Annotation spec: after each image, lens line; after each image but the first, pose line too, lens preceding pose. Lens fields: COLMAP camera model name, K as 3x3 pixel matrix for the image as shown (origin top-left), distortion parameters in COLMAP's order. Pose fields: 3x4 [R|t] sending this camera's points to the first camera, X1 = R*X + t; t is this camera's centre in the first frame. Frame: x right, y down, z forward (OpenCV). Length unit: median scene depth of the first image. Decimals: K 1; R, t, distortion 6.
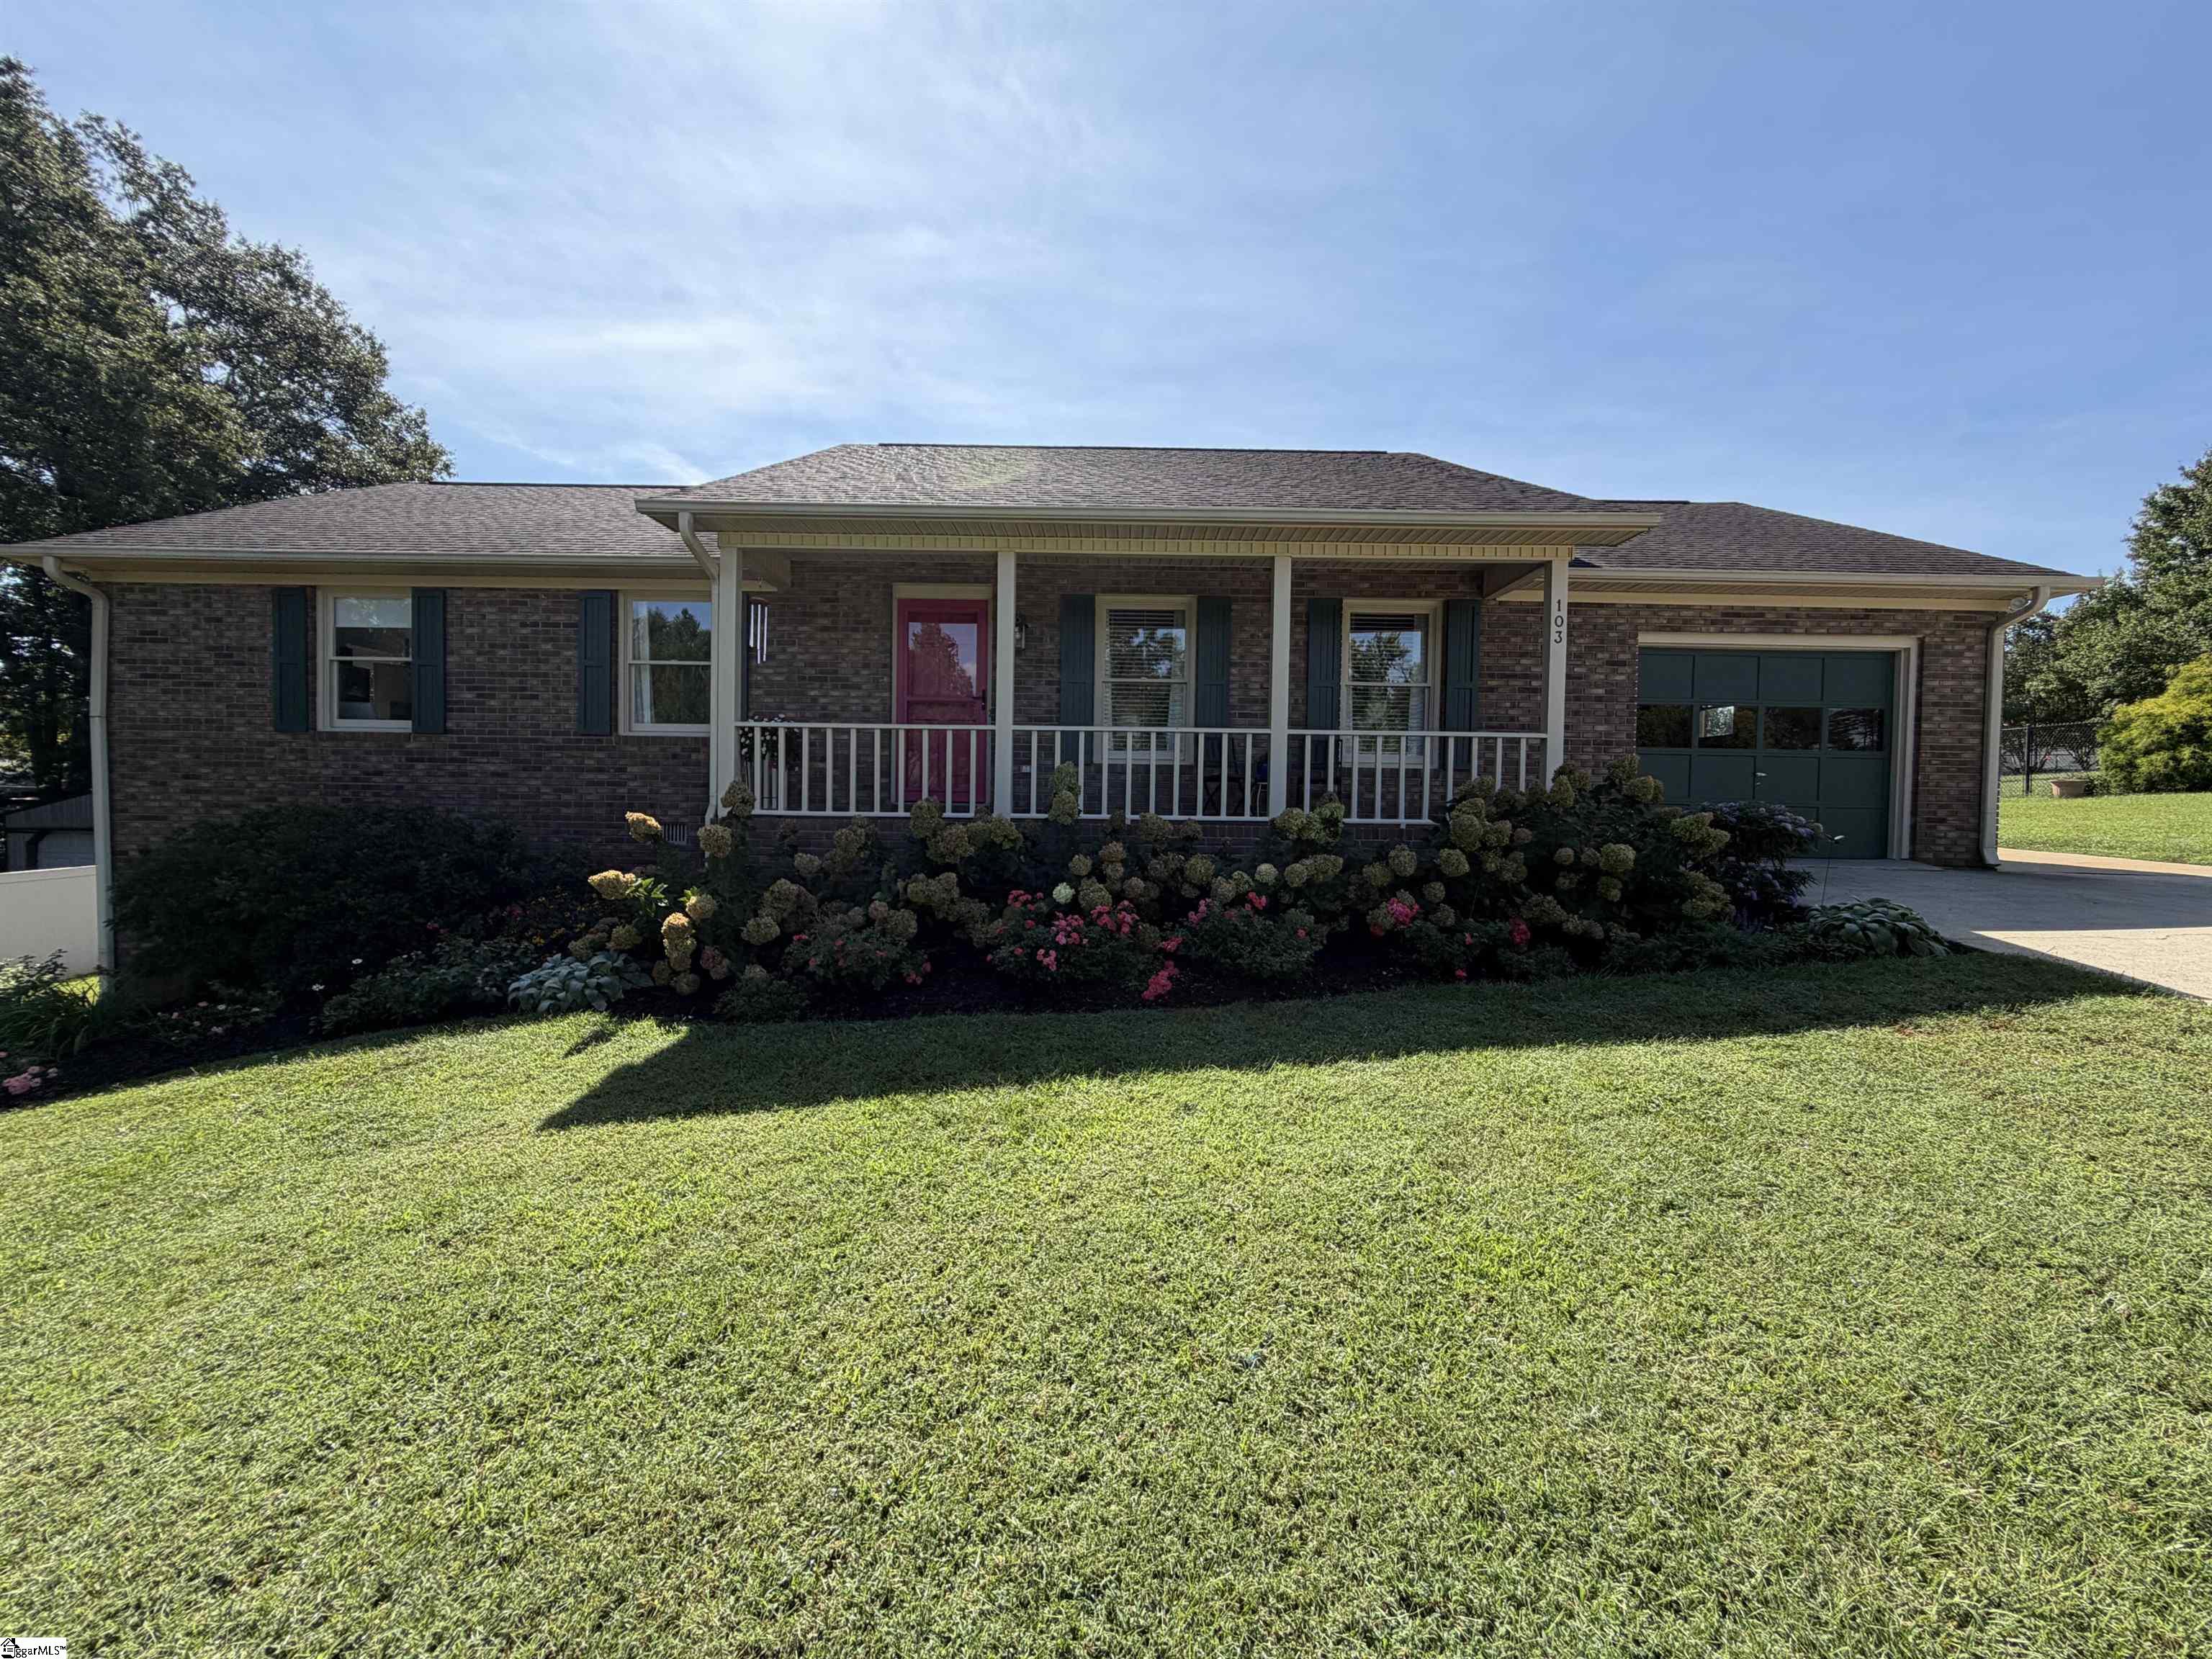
lens RADIAL K [[883.2, 0, 1100.5], [0, 883.2, 835.1], [0, 0, 1]] dist [-0.002145, -0.000248]
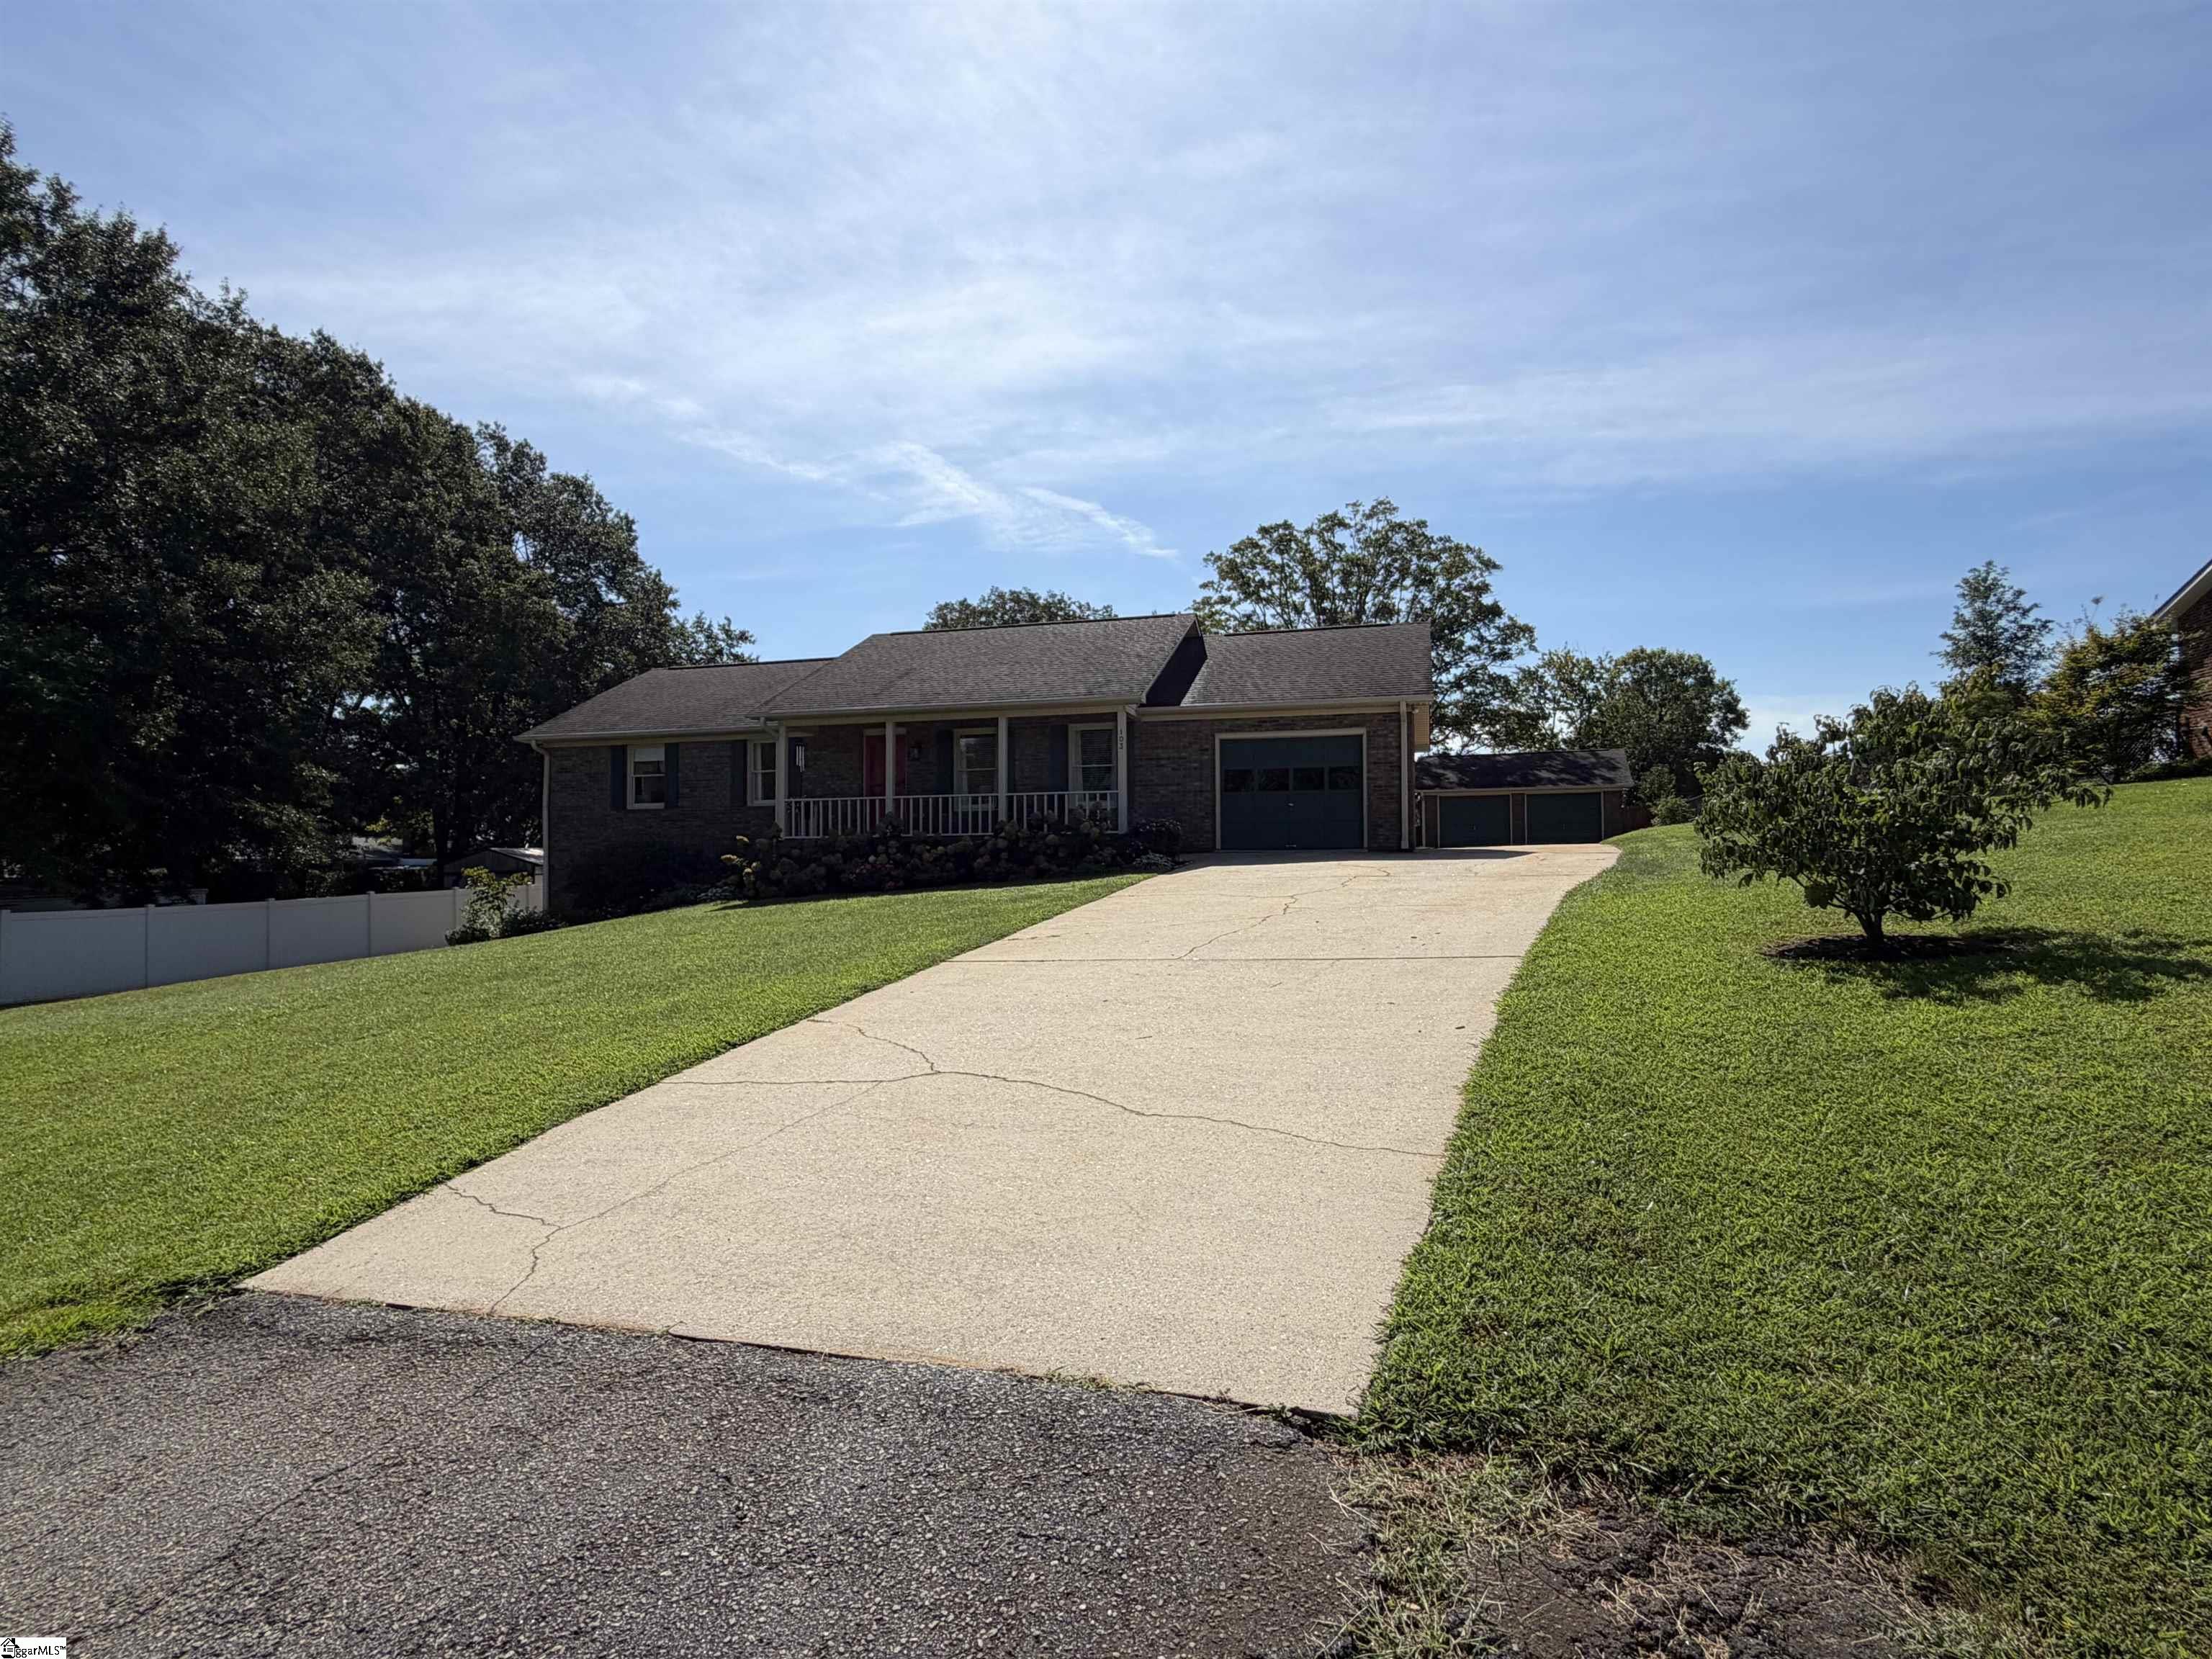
lens RADIAL K [[1154.4, 0, 1111.0], [0, 1154.4, 822.3], [0, 0, 1]] dist [0.001081, 0.000056]
pose [[0.964453, -0.032822, -0.262206, 1.045633], [0.013906, 0.997185, -0.073677, 0.145934], [0.263887, 0.067412, 0.962195, -1.471124]]
